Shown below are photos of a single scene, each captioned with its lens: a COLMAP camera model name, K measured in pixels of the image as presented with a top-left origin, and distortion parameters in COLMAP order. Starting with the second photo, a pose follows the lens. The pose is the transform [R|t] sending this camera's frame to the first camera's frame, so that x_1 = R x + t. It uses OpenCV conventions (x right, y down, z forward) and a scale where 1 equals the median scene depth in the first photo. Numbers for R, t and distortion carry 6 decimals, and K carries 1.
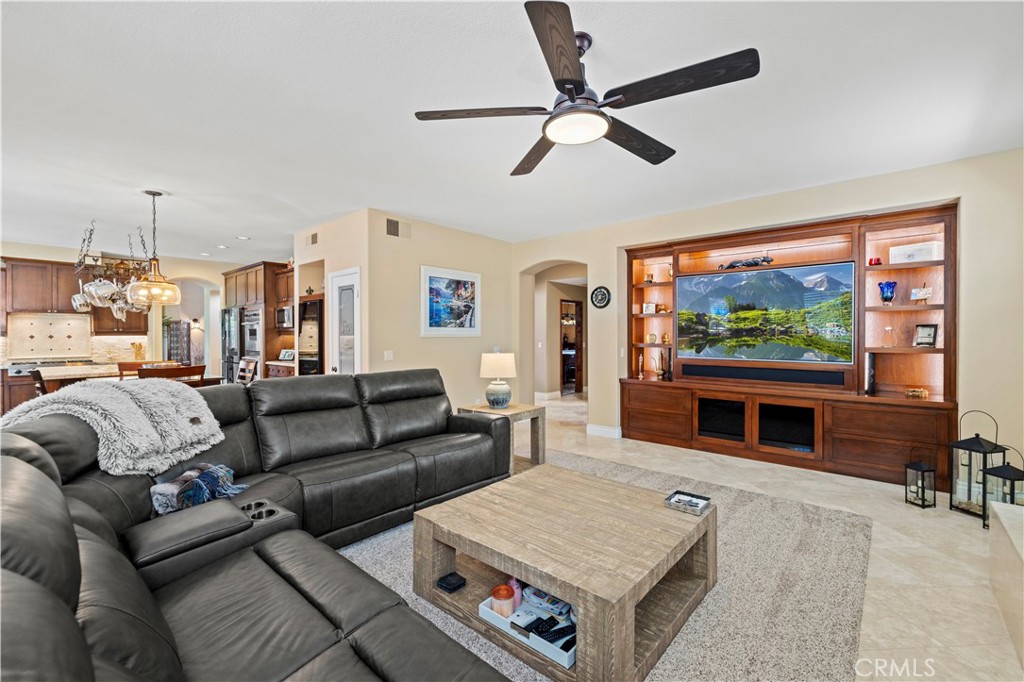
lens RADIAL K [[437.0, 0, 506.8], [0, 437.0, 337.7], [0, 0, 1]] dist [0.001357, -0.000066]
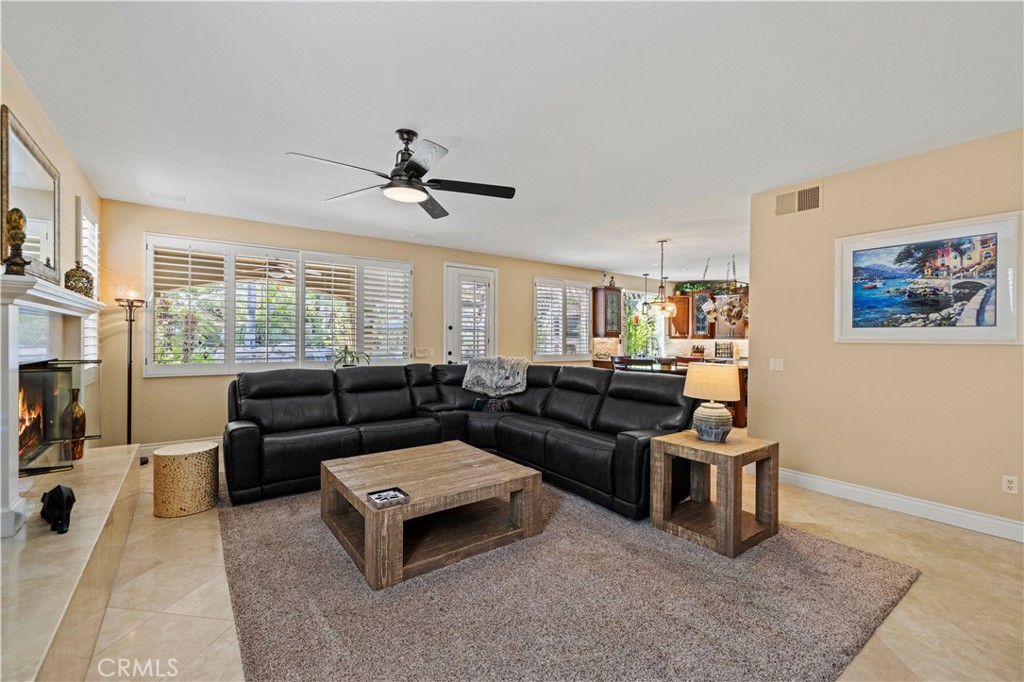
lens RADIAL K [[437.0, 0, 506.8], [0, 437.0, 337.7], [0, 0, 1]] dist [0.001357, -0.000066]
pose [[-0.204027, 0.003226, -0.978960, 0.566603], [-0.013714, 0.999887, 0.006153, -0.006067], [0.978869, 0.014681, -0.203960, 0.611303]]
